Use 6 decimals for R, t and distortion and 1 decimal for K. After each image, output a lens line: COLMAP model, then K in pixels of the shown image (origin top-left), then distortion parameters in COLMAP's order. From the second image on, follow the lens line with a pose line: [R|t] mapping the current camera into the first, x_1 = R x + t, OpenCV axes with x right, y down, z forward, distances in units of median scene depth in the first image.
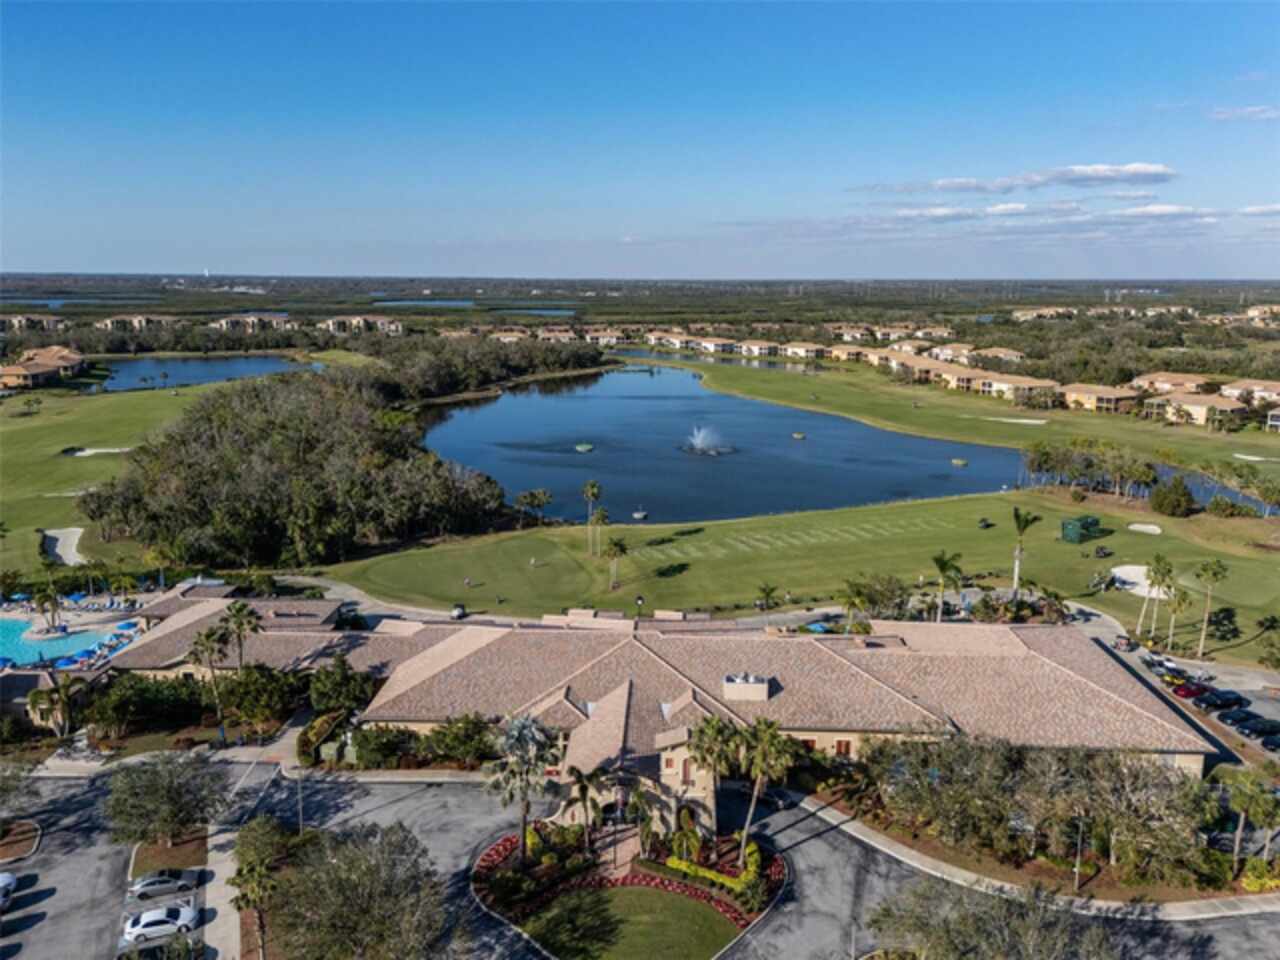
lens RADIAL K [[964.9, 0, 640.0], [0, 964.9, 480.0], [0, 0, 1]] dist [0.067240, -0.058430]
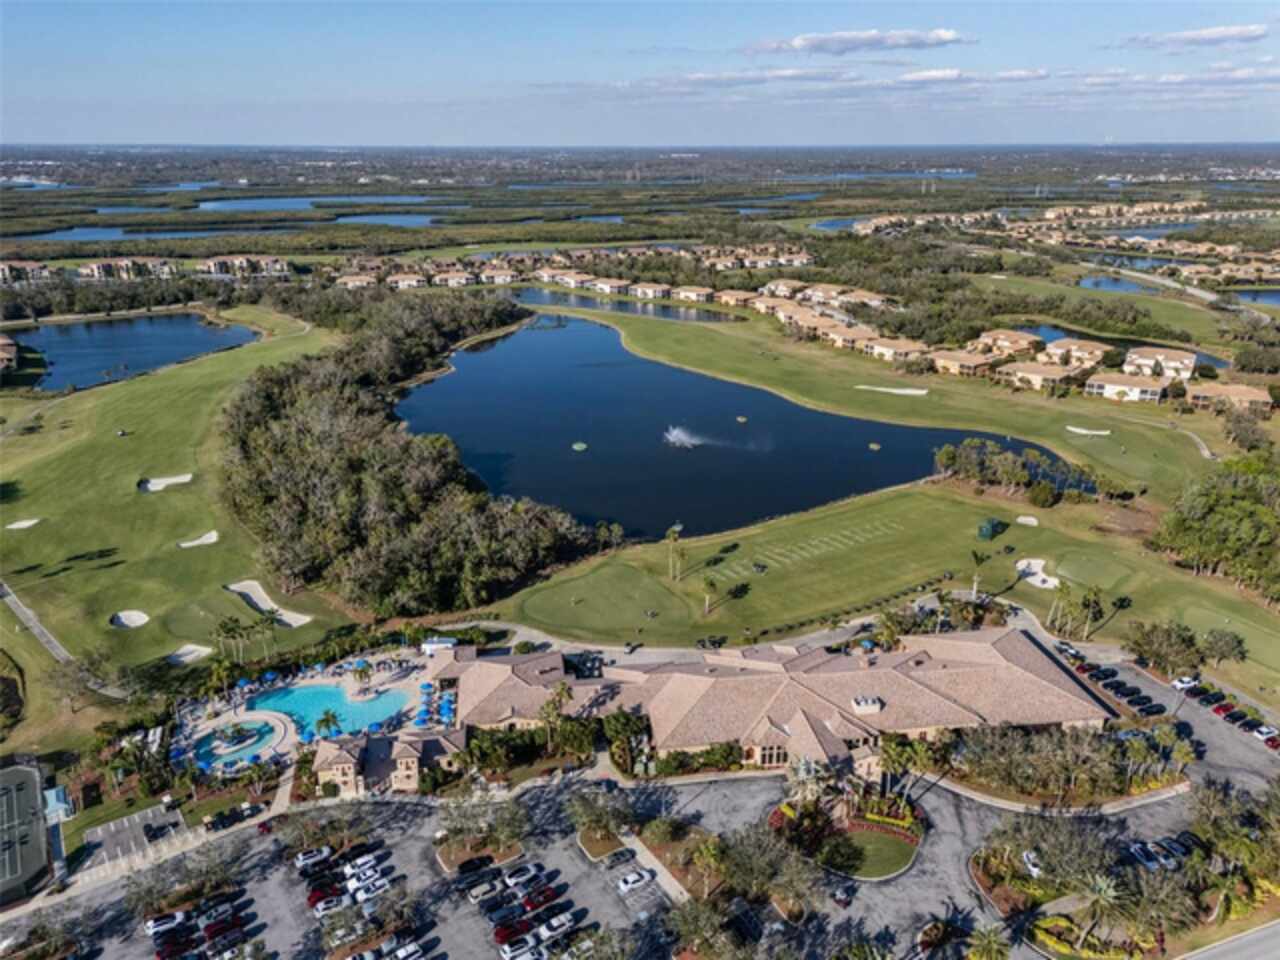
lens RADIAL K [[964.9, 0, 640.0], [0, 964.9, 480.0], [0, 0, 1]] dist [0.067240, -0.058430]
pose [[0.983217, -0.069599, 0.168644, -0.170351], [0.046953, 0.989769, 0.134730, -0.135598], [-0.176296, -0.124550, 0.976426, -0.180092]]
